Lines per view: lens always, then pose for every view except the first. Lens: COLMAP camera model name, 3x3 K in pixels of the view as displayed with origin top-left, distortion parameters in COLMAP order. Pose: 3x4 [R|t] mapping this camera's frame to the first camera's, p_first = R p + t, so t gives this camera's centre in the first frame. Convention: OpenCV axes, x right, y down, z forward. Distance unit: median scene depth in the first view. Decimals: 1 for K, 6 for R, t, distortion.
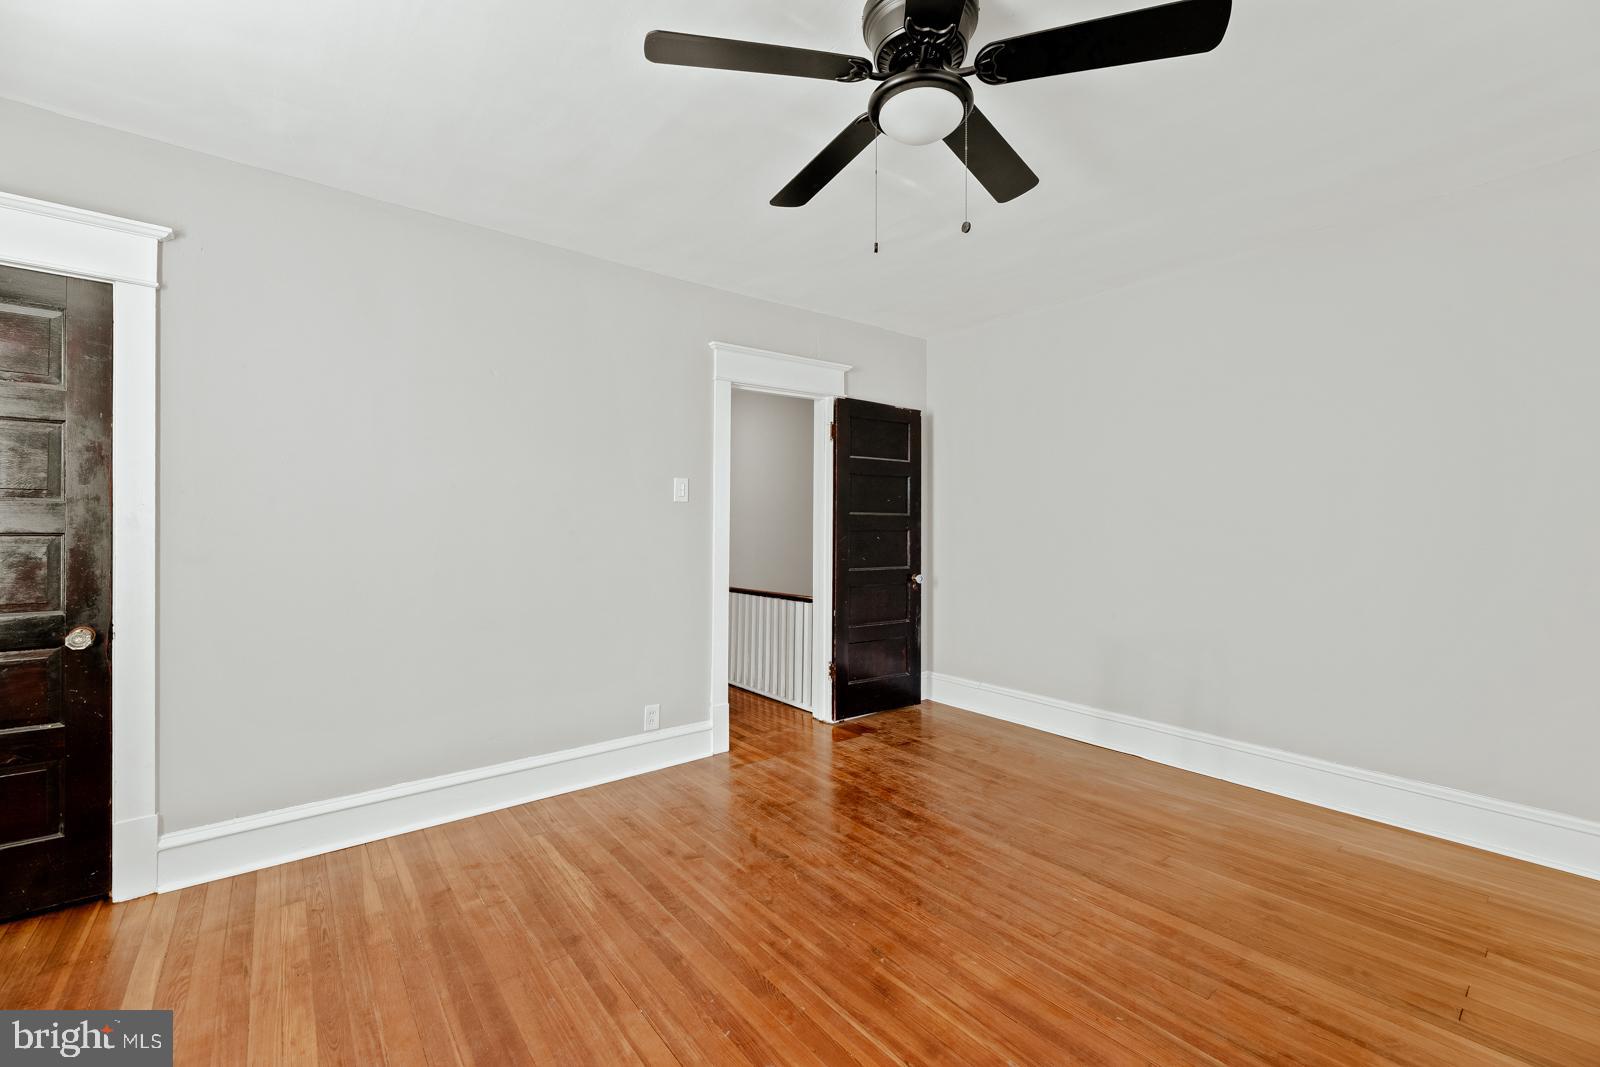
lens RADIAL K [[662.0, 0, 810.4], [0, 662.0, 535.2], [0, 0, 1]] dist [0.000605, 0.000195]
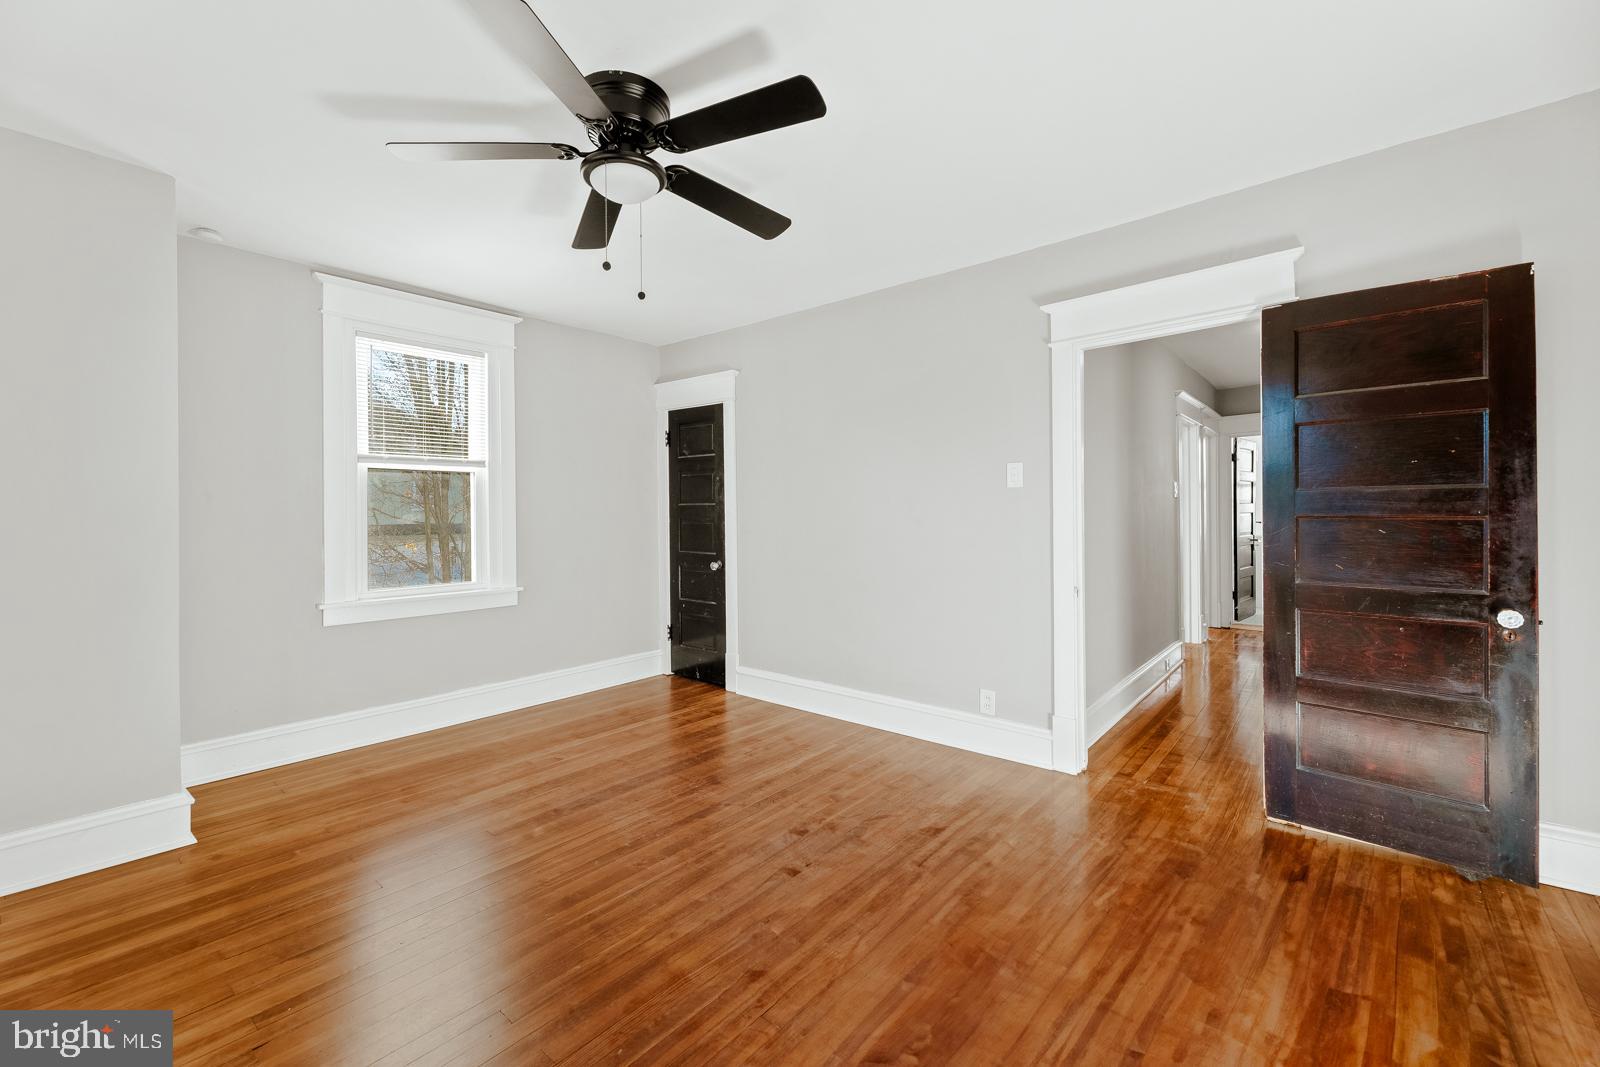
lens RADIAL K [[662.0, 0, 810.4], [0, 662.0, 535.2], [0, 0, 1]] dist [0.000605, 0.000195]
pose [[0.196028, 0.028371, -0.980188, 1.059602], [-0.007935, 0.999595, 0.027346, -0.009097], [0.980566, 0.002417, 0.196174, 0.817486]]
